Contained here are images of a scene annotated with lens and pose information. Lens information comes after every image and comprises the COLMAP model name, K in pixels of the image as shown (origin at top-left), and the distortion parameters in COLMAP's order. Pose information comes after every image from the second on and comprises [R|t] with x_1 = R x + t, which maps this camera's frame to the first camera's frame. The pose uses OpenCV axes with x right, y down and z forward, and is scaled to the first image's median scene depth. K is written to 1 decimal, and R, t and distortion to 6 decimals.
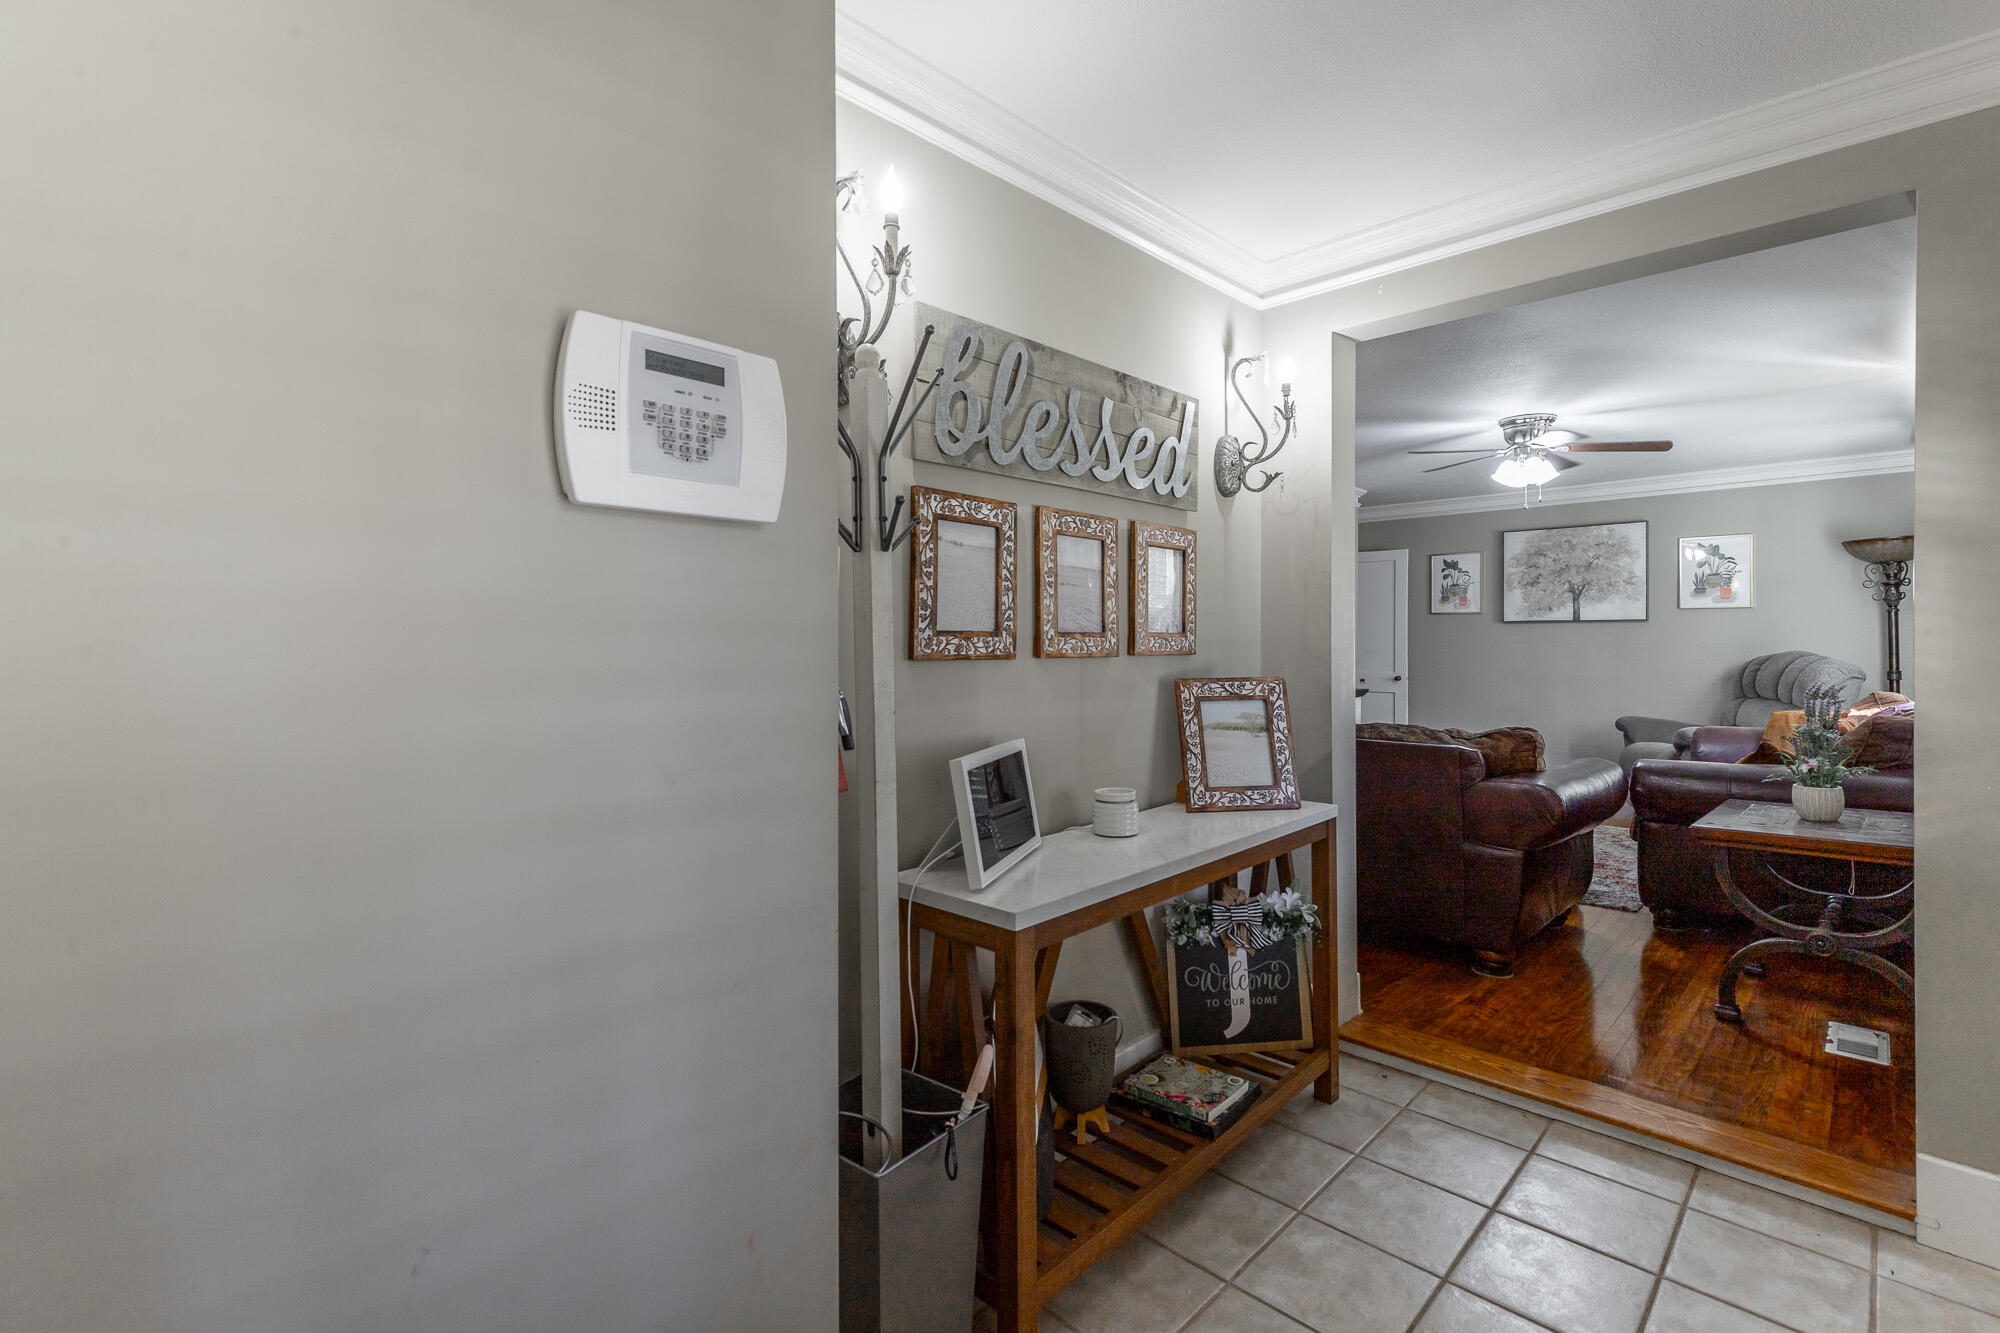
lens RADIAL K [[903.0, 0, 1000.4], [0, 903.0, 648.4], [0, 0, 1]] dist [0.003008, -0.001157]
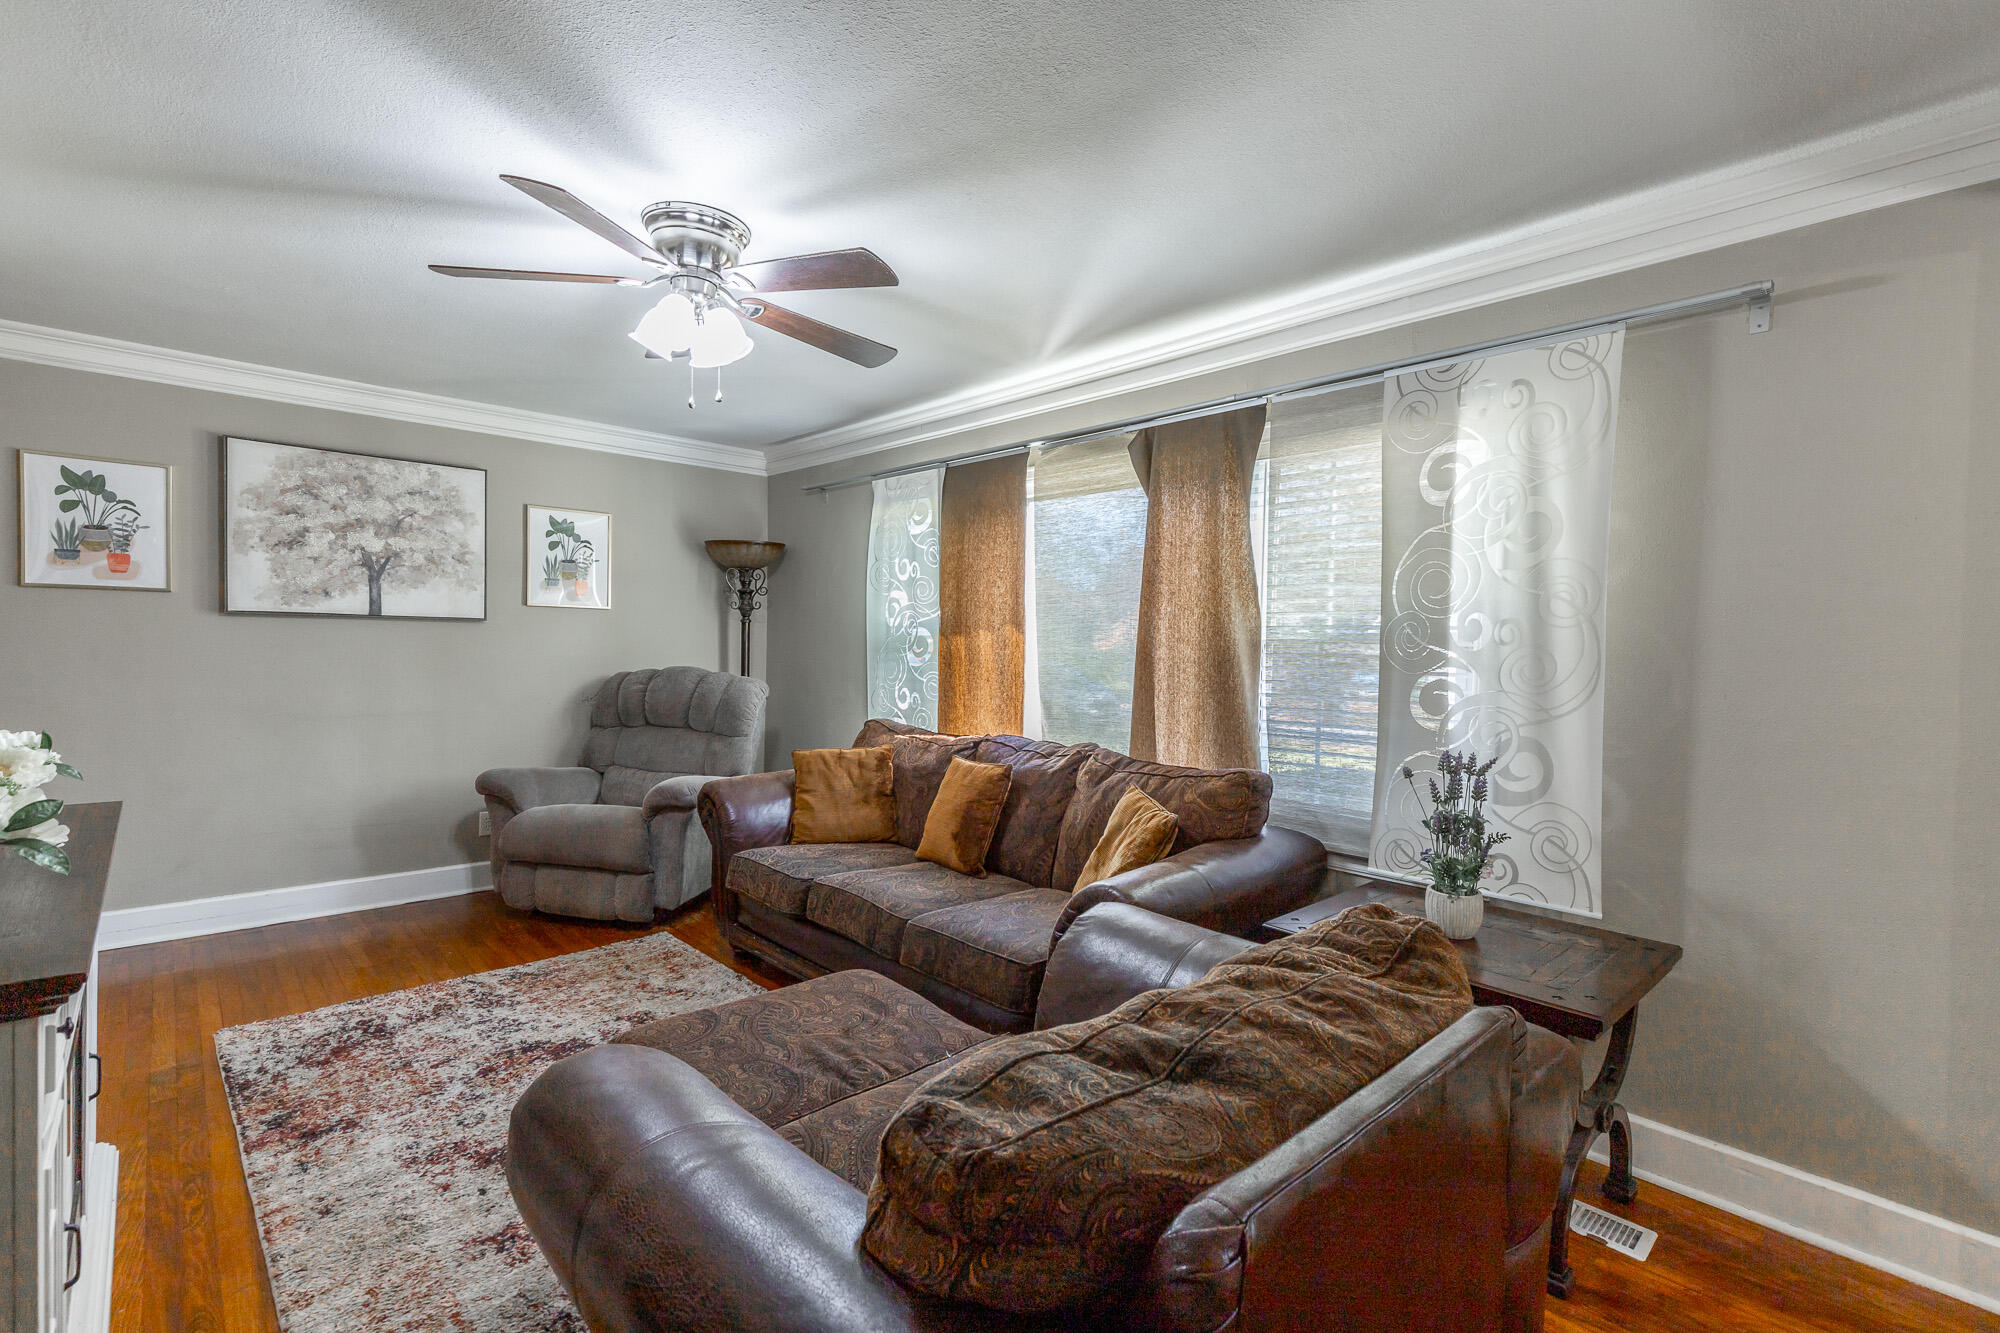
lens RADIAL K [[903.0, 0, 996.5], [0, 903.0, 666.7], [0, 0, 1]] dist [0.003008, -0.001157]
pose [[0.044205, -0.027217, 0.998652, 0.064132], [-0.015550, 0.999489, 0.027928, -0.020863], [-0.998901, -0.016764, 0.043759, 0.589278]]
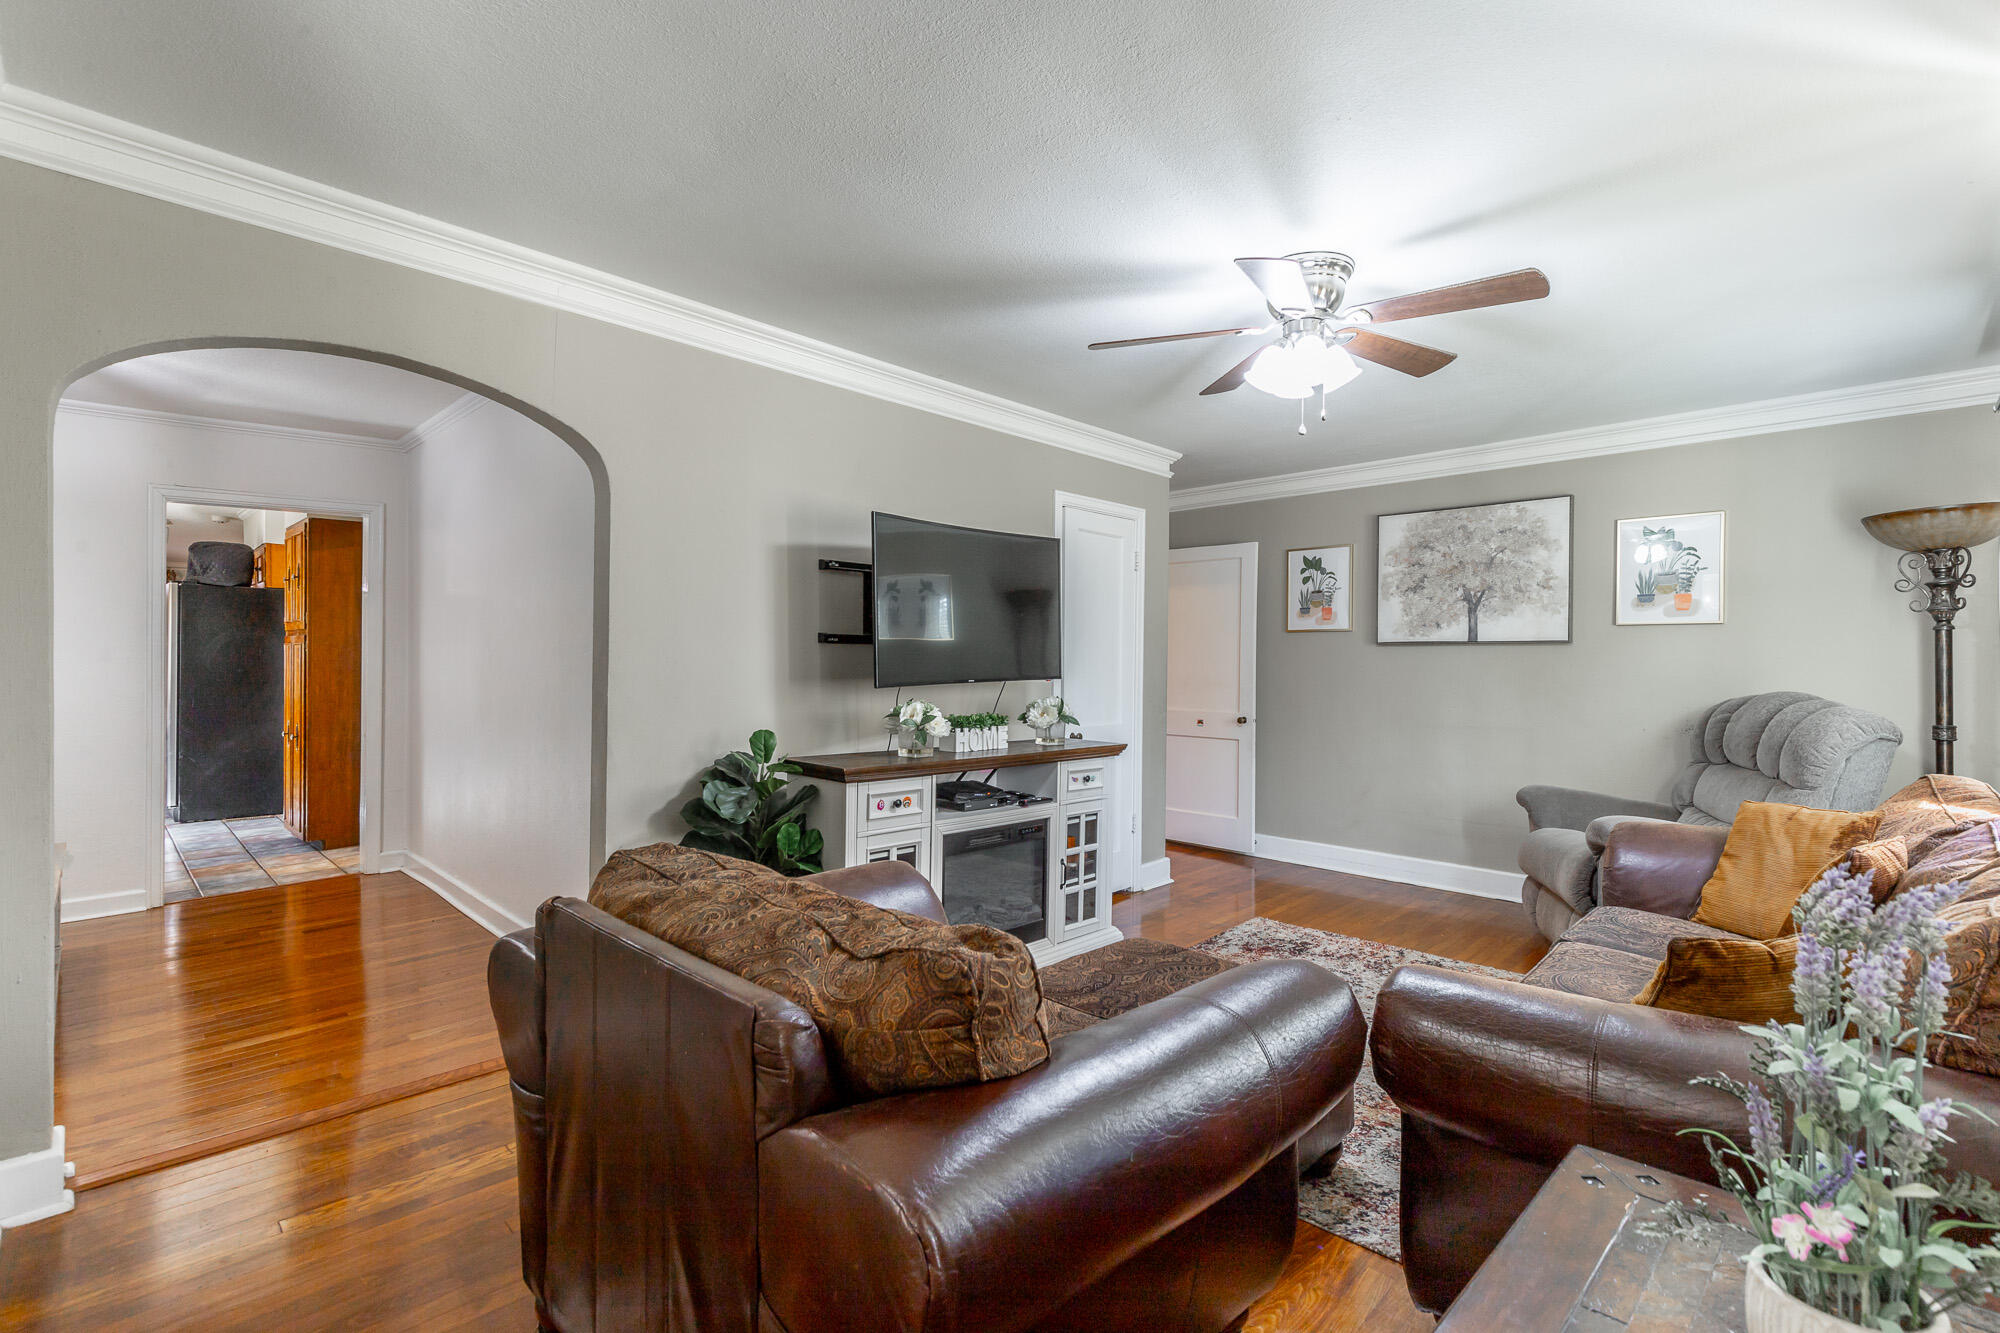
lens RADIAL K [[903.0, 0, 997.6], [0, 903.0, 669.6], [0, 0, 1]] dist [0.003008, -0.001157]
pose [[0.999959, -0.000751, -0.008975, 0.290087], [0.000830, 0.999961, 0.008785, -0.016394], [0.008968, -0.008792, 0.999921, 0.315393]]
